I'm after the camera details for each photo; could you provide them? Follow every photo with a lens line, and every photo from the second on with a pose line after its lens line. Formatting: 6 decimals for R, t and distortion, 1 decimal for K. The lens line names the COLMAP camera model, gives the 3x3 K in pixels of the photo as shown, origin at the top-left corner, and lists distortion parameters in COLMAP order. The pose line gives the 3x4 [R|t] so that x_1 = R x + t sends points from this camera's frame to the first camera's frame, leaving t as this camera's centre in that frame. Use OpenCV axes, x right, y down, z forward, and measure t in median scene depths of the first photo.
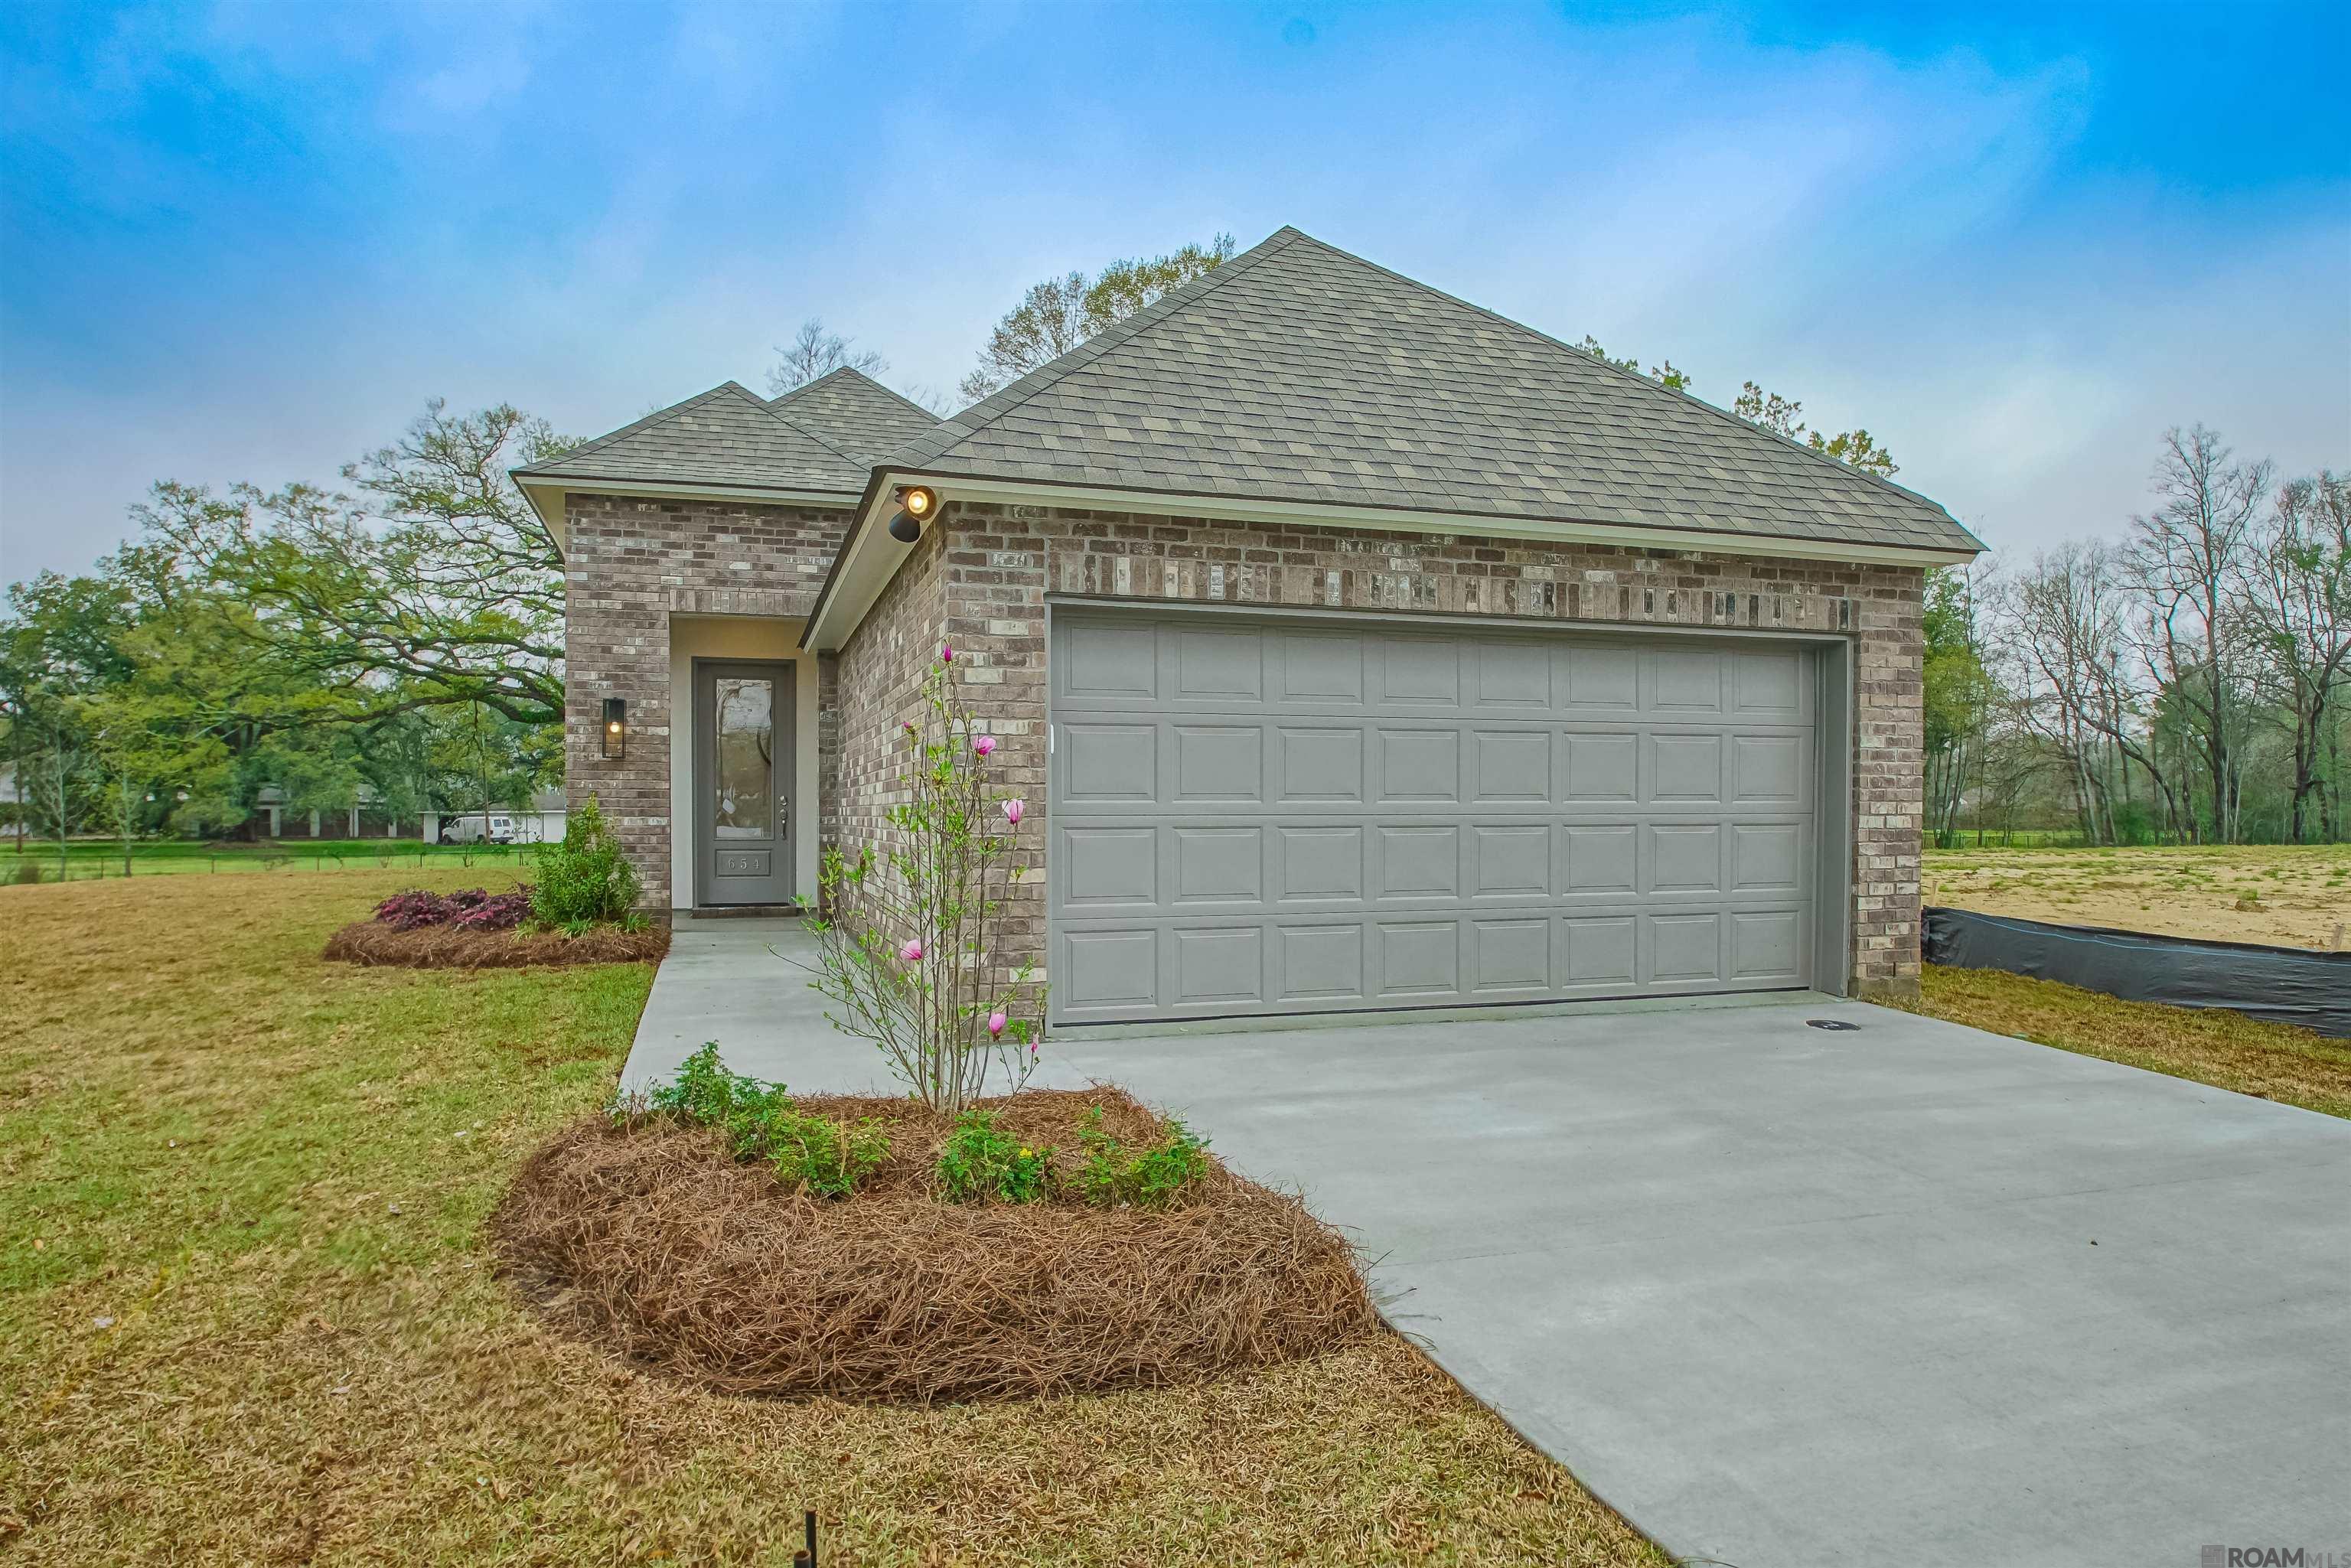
lens RADIAL K [[1277.4, 0, 1185.4], [0, 1277.4, 833.8], [0, 0, 1]] dist [-0.015624, 0.000150]
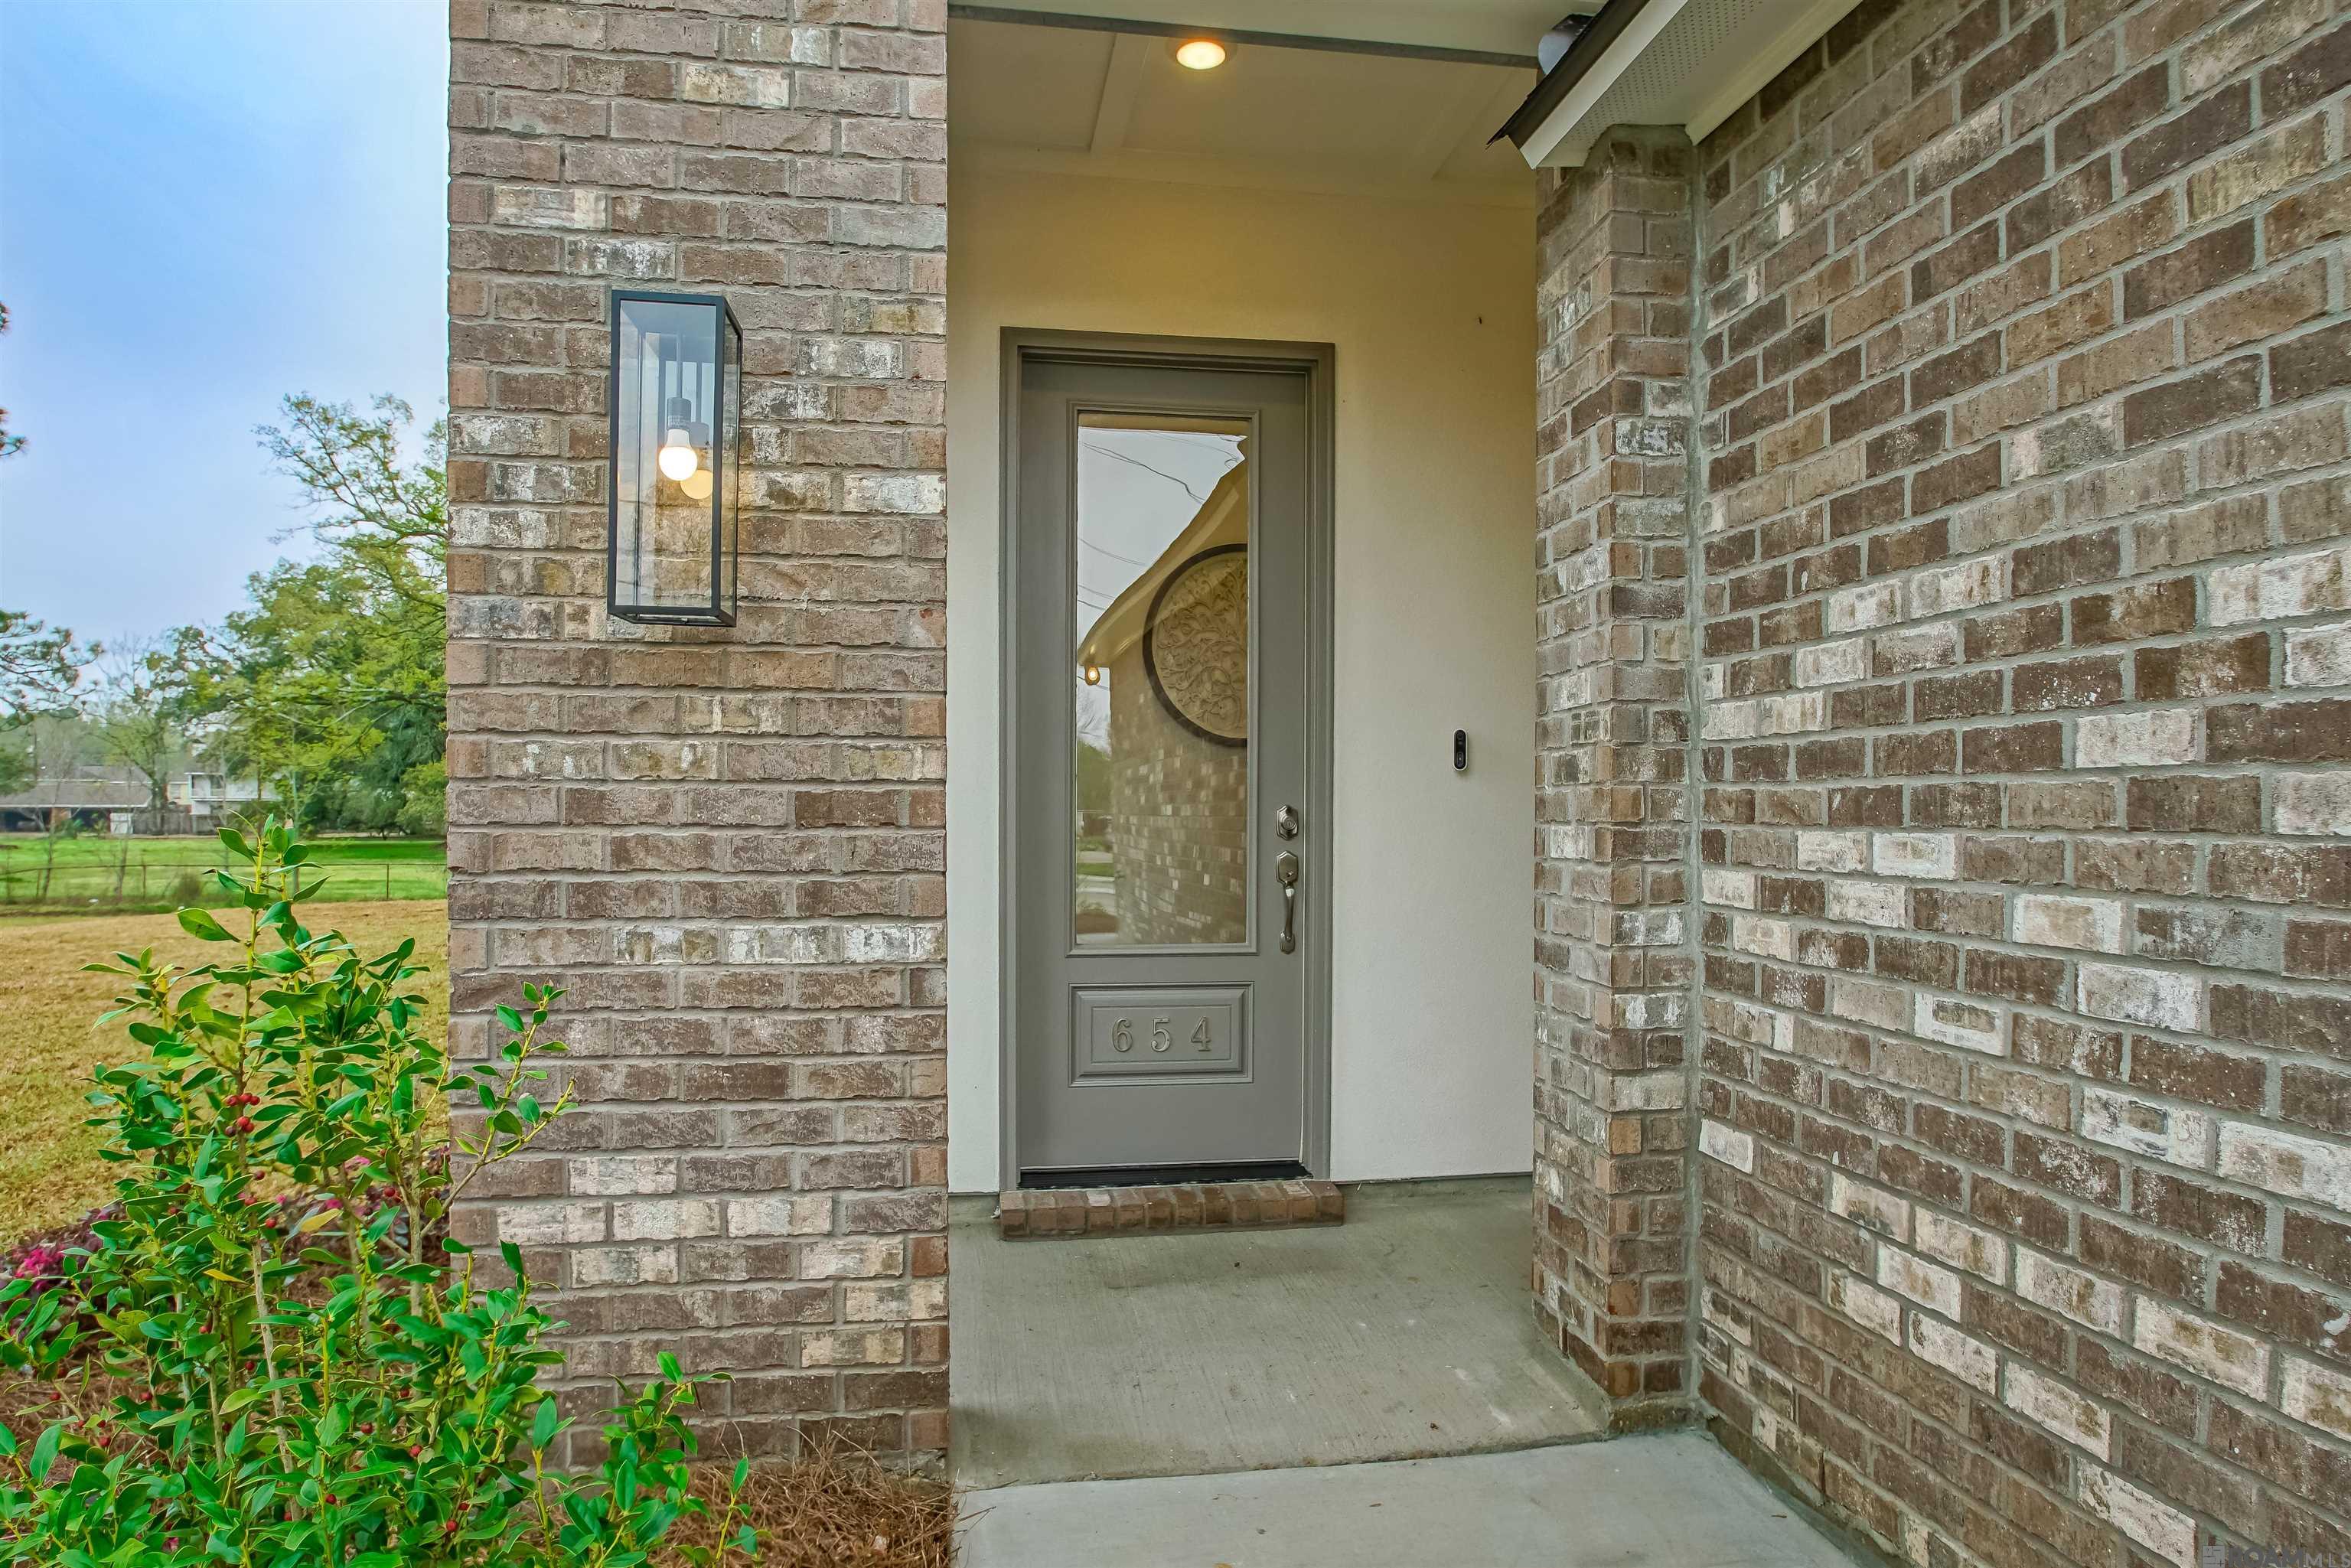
lens RADIAL K [[1408.7, 0, 1175.0], [0, 1408.7, 827.3], [0, 0, 1]] dist [-0.019227, -0.000408]
pose [[0.981718, 0.002977, -0.190317, -0.334640], [-0.003856, 0.999984, -0.004247, -0.027738], [0.190301, 0.004904, 0.981714, 0.807250]]
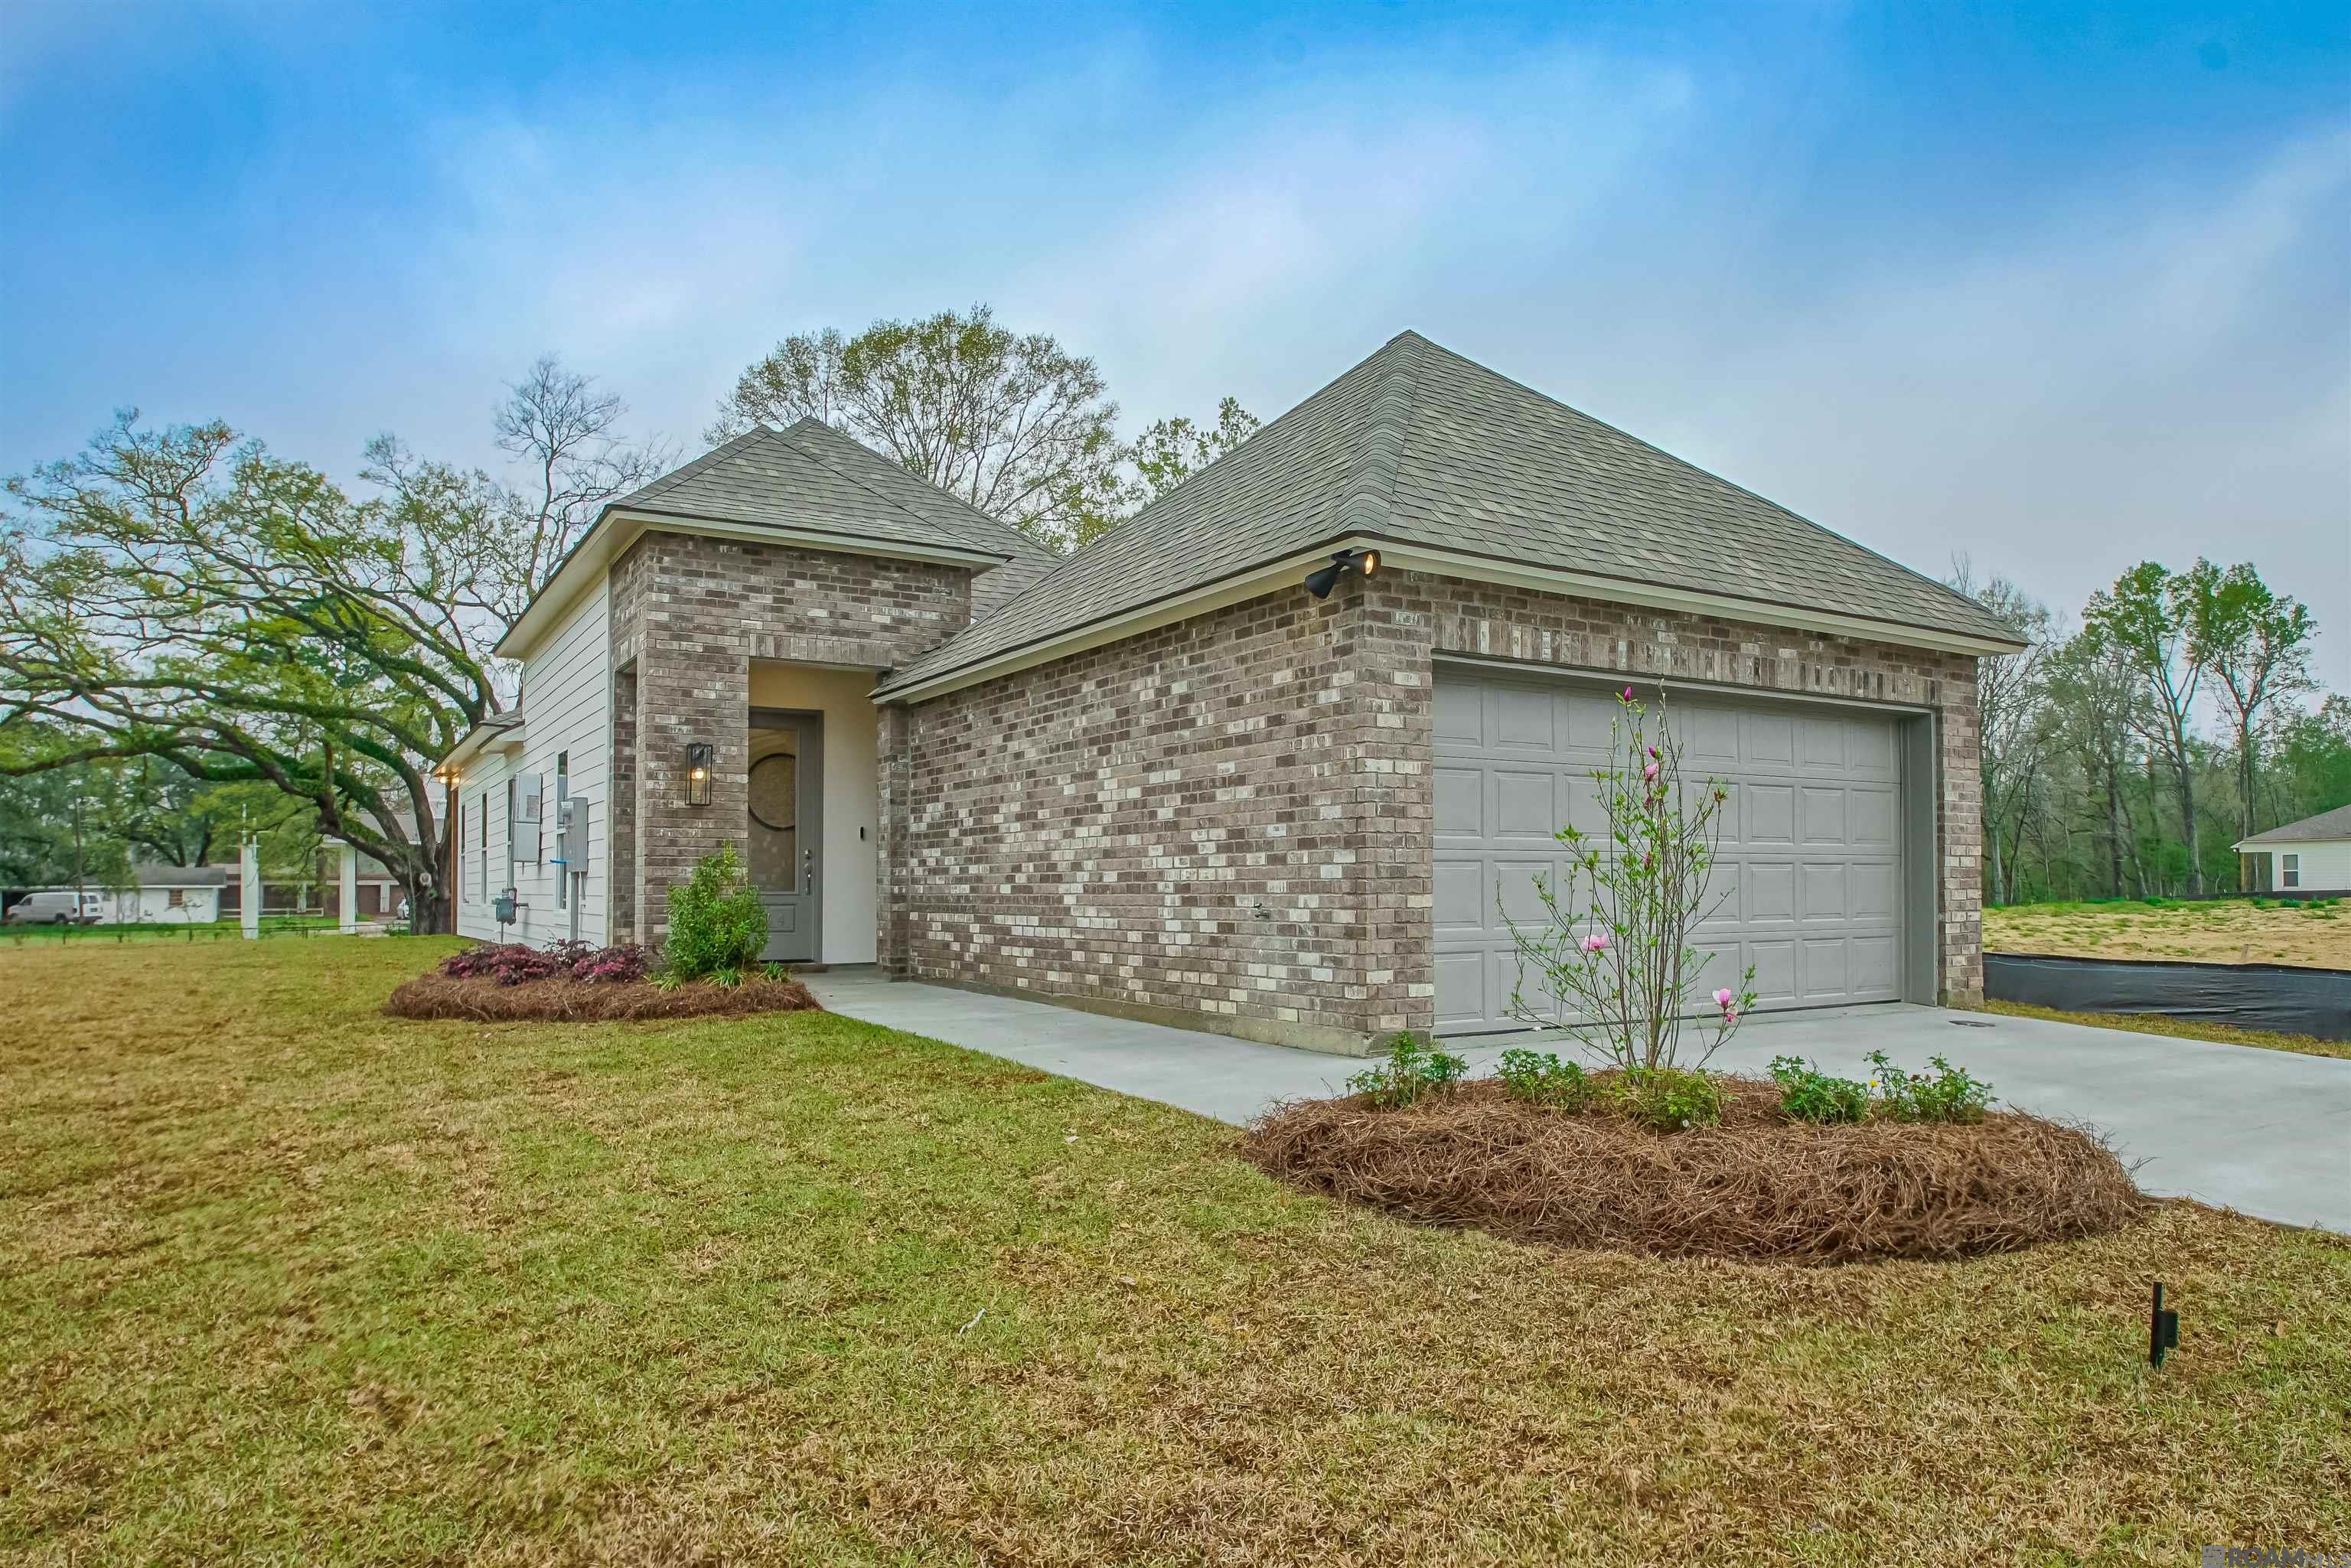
lens RADIAL K [[1293.8, 0, 1180.1], [0, 1293.8, 862.1], [0, 0, 1]] dist [-0.014456, -0.000644]
pose [[0.975996, 0.001114, 0.217785, -0.305164], [0.006575, 0.999381, -0.034574, 0.019492], [-0.217689, 0.035176, 0.975384, -0.030232]]
